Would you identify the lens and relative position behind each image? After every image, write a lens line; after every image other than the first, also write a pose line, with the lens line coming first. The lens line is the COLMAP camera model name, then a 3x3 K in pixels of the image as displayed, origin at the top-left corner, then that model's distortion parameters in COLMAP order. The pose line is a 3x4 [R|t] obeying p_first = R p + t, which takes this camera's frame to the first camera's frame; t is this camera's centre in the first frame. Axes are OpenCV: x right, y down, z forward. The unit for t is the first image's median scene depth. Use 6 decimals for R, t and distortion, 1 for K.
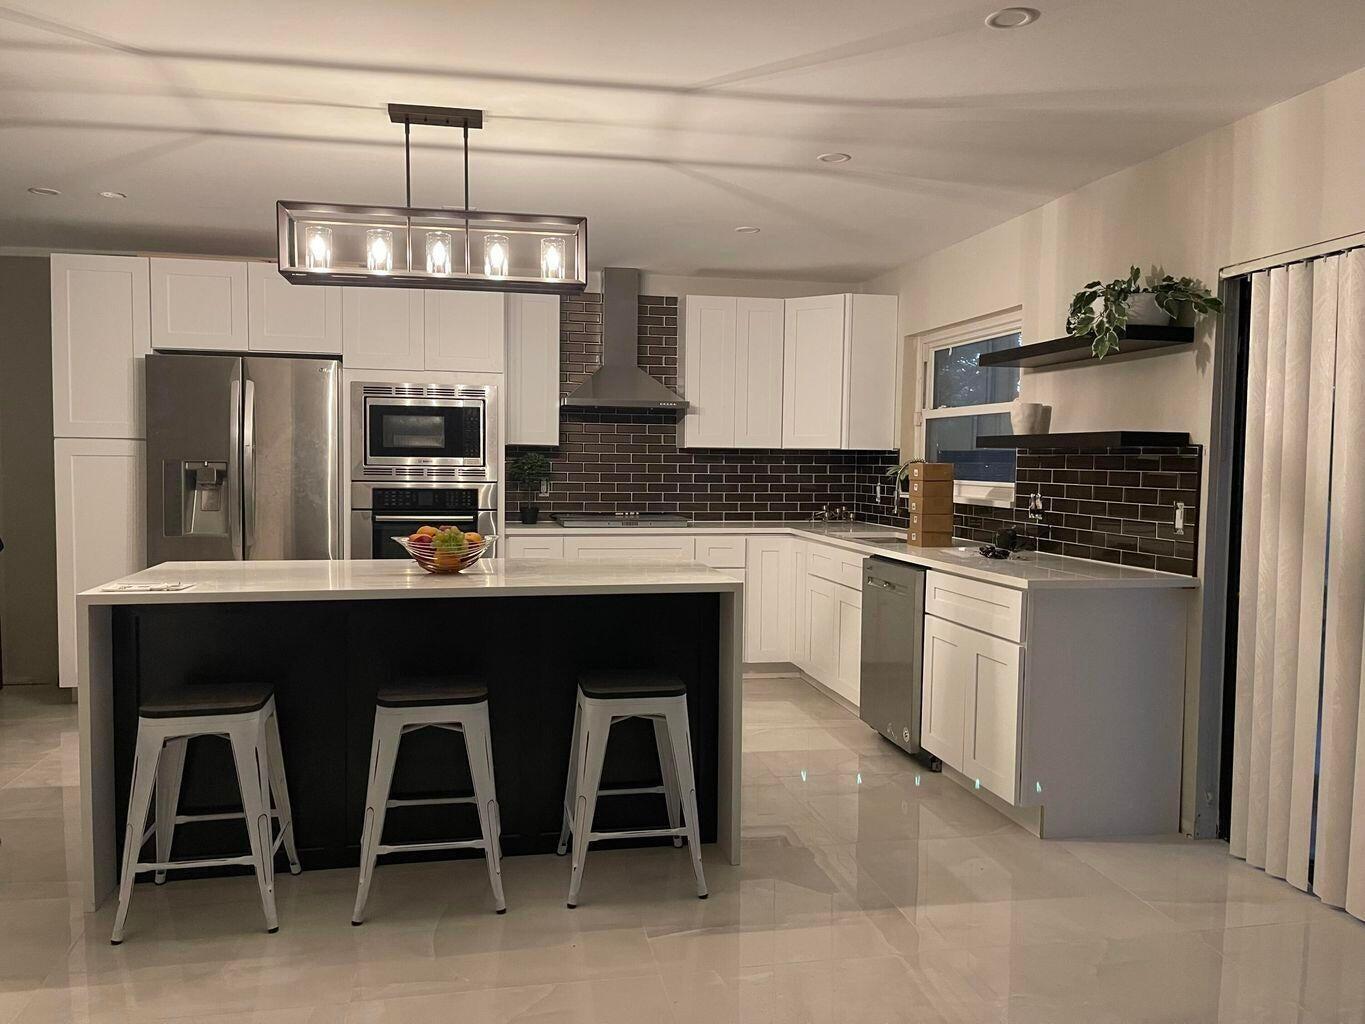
lens RADIAL K [[1040.5, 0, 676.8], [0, 1040.5, 525.3], [0, 0, 1]] dist [0.035316, -0.050129]
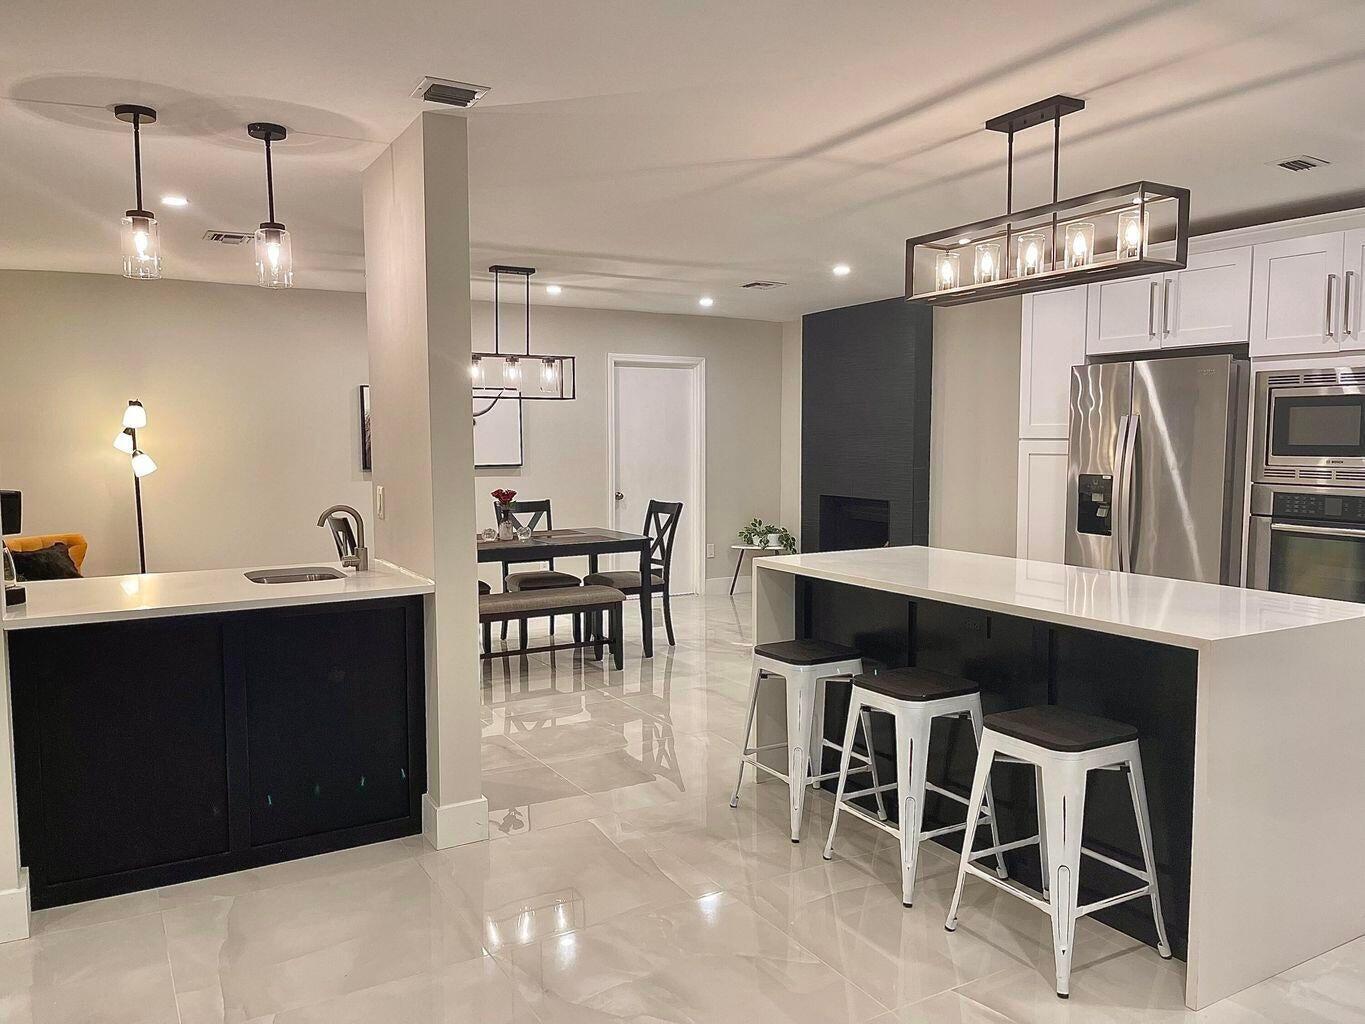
lens RADIAL K [[1040.5, 0, 649.5], [0, 1040.5, 518.5], [0, 0, 1]] dist [0.035316, -0.050129]
pose [[0.297432, 0.063684, -0.952617, 0.392200], [-0.057892, 0.997140, 0.048584, -0.025667], [0.952986, 0.040699, 0.300268, 0.237894]]
